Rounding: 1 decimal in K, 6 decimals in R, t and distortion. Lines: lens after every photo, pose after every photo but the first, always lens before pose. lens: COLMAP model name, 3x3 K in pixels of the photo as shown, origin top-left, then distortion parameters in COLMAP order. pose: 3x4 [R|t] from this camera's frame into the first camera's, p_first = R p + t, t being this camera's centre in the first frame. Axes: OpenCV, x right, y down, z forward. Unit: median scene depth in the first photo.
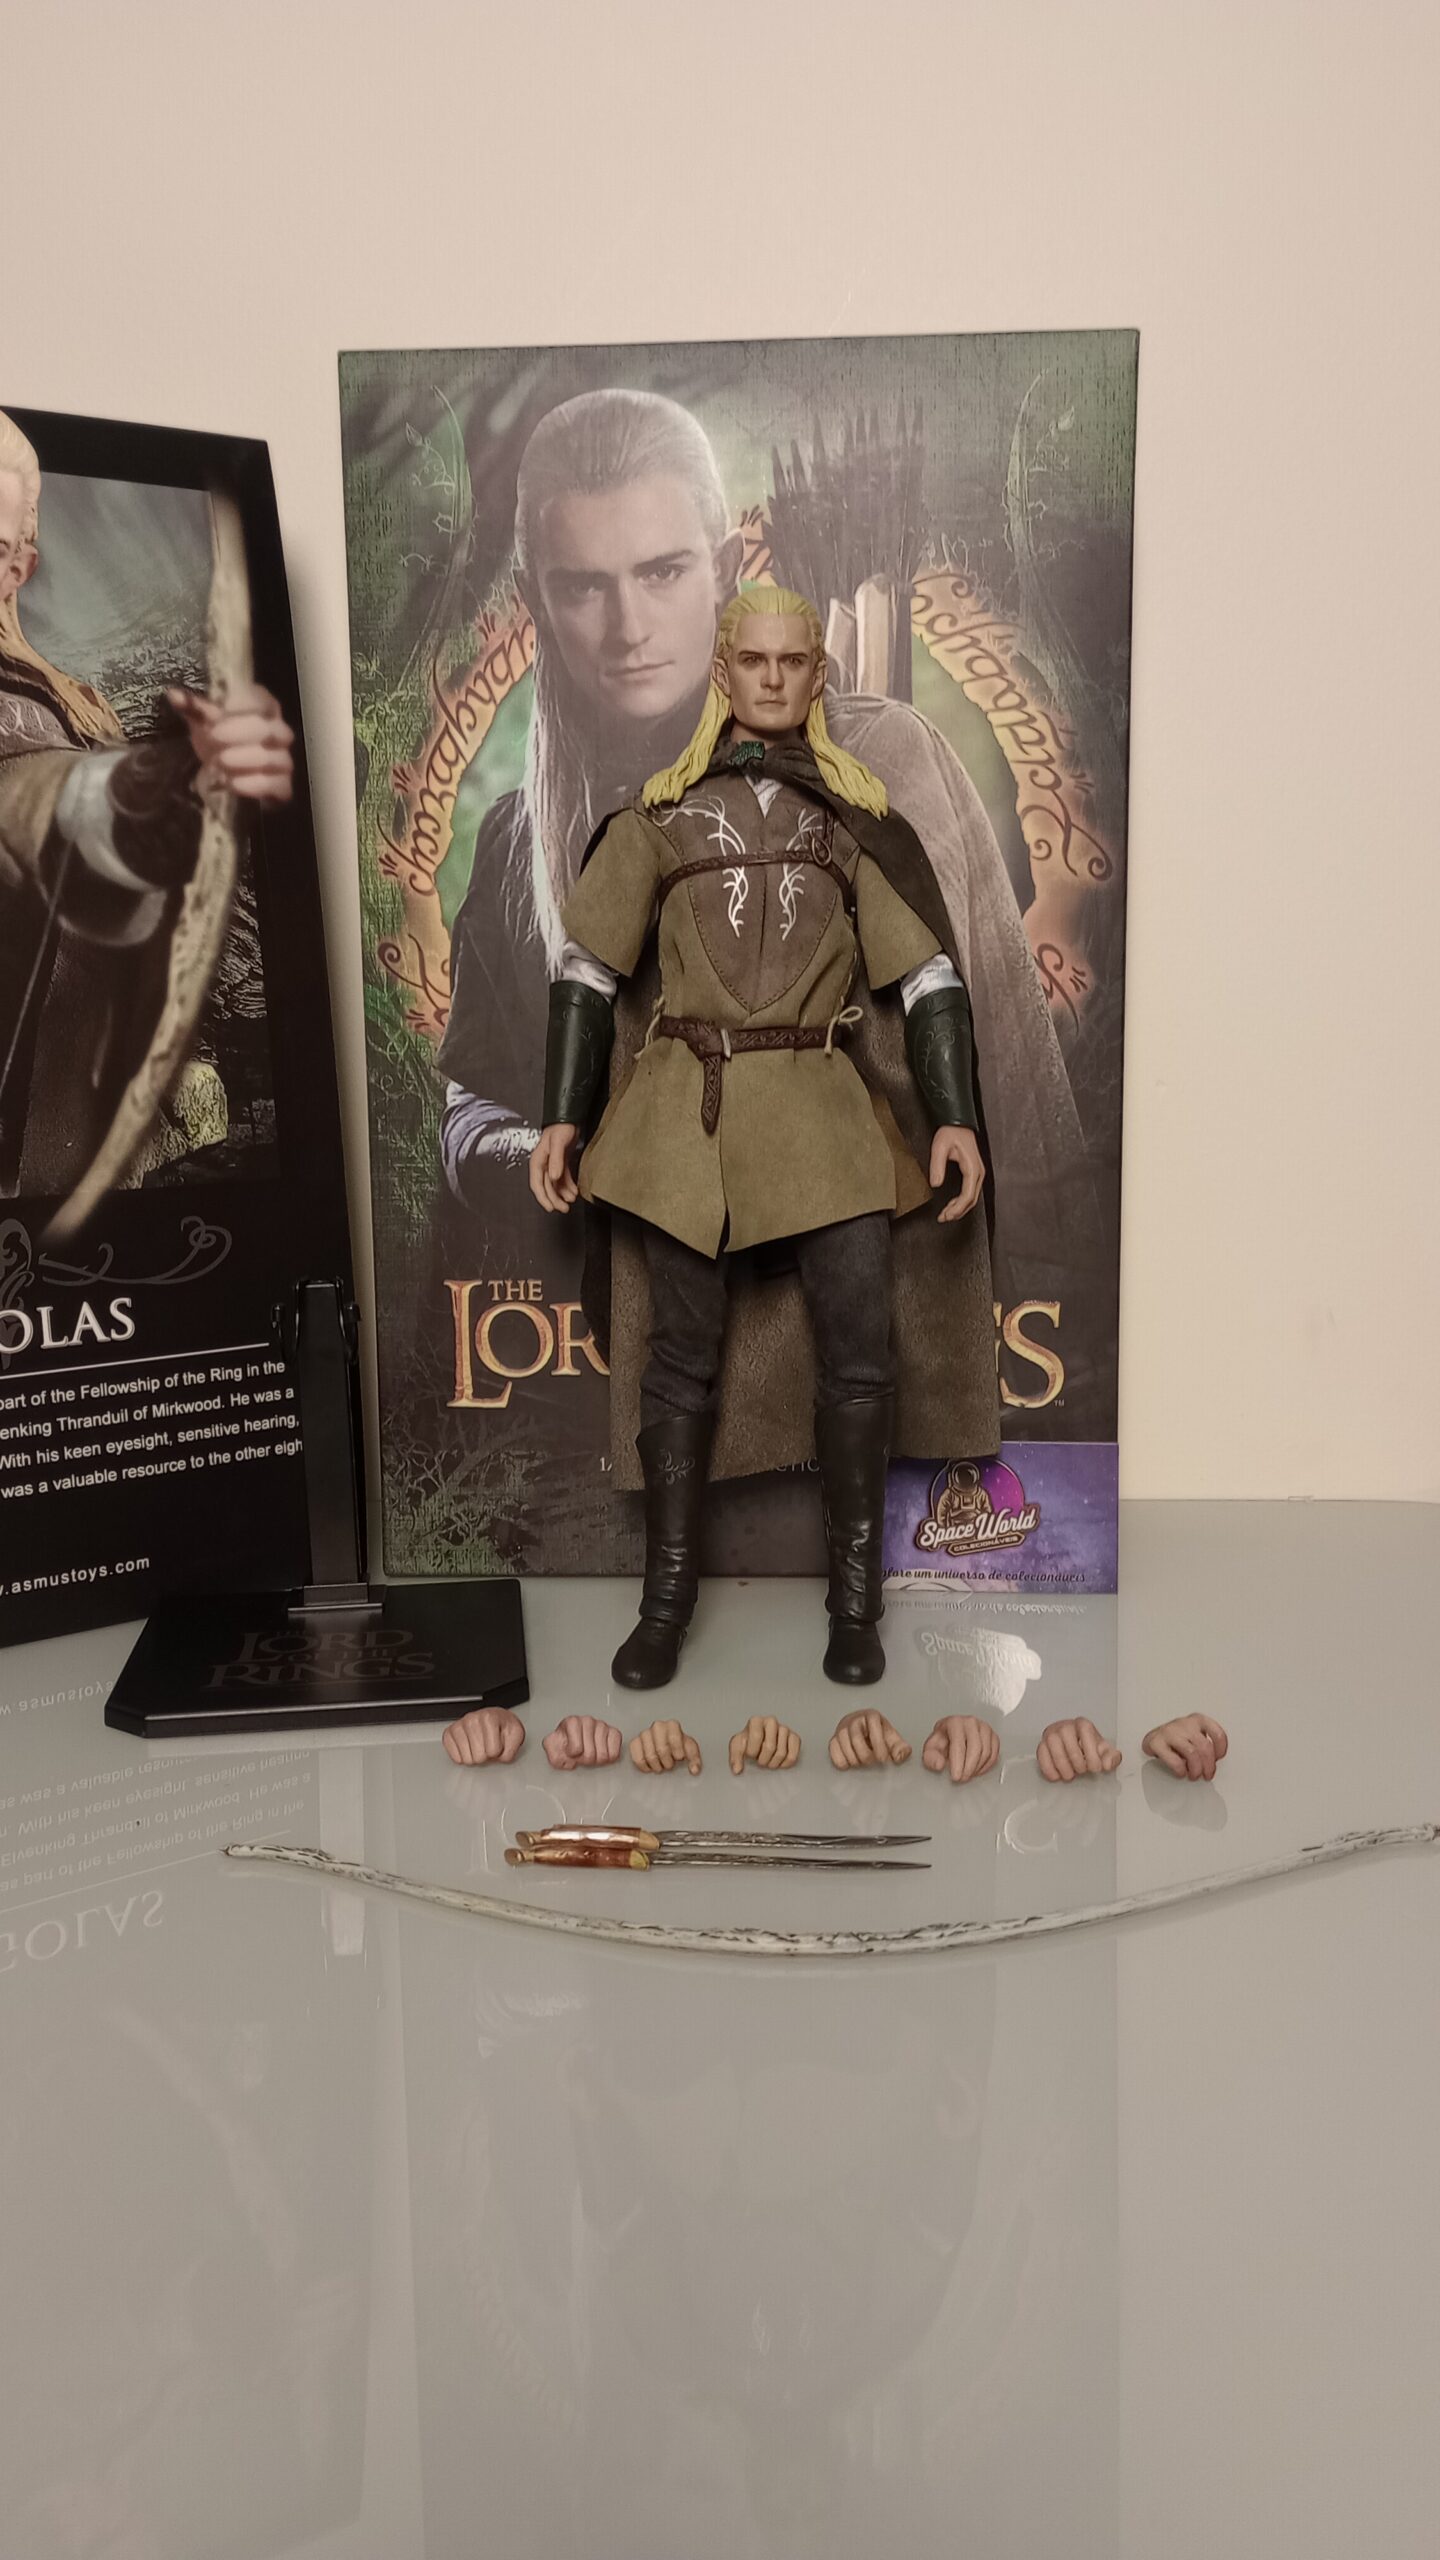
lens RADIAL K [[2195.4, 0, 722.9], [0, 2195.4, 1243.3], [0, 0, 1]] dist [0.085047, -0.000606]
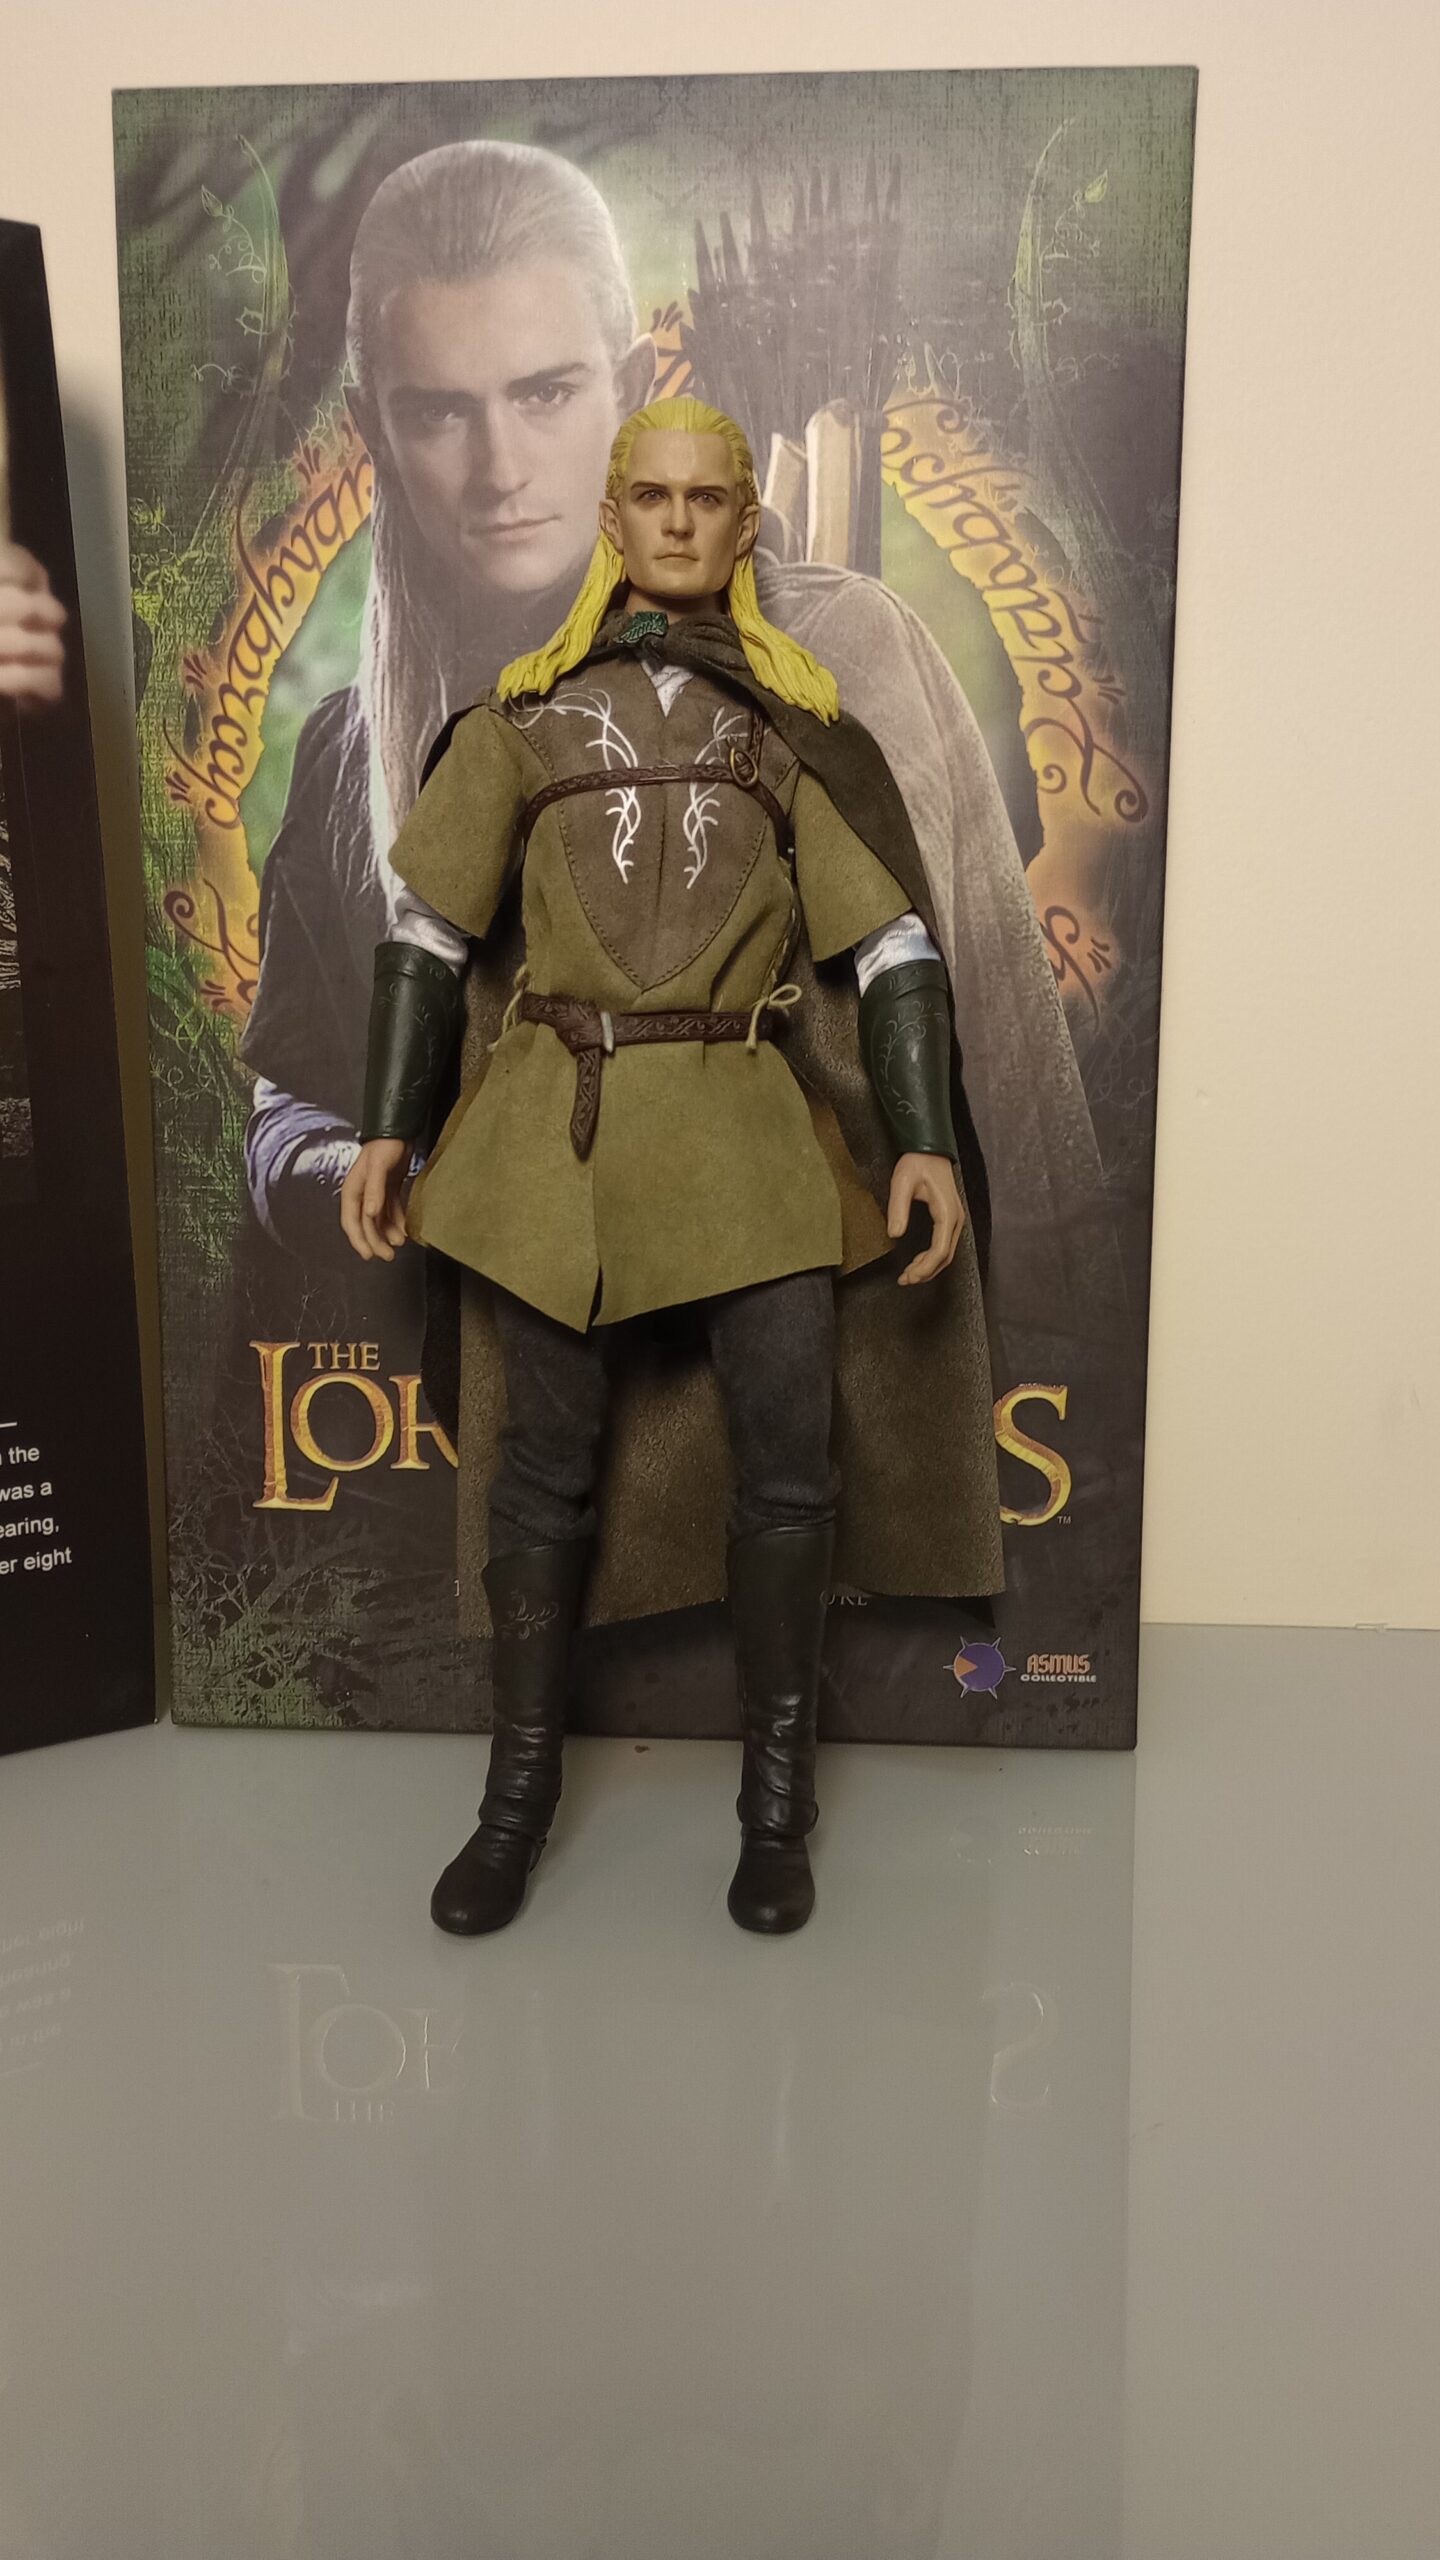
lens RADIAL K [[2203.0, 0, 714.1], [0, 2203.0, 1239.4], [0, 0, 1]] dist [0.067210, 0.002399]
pose [[0.999797, 0.017759, -0.009498, 0.040805], [-0.017760, 0.999842, -0.000006, -0.021912], [0.009496, 0.000175, 0.999955, 0.256755]]
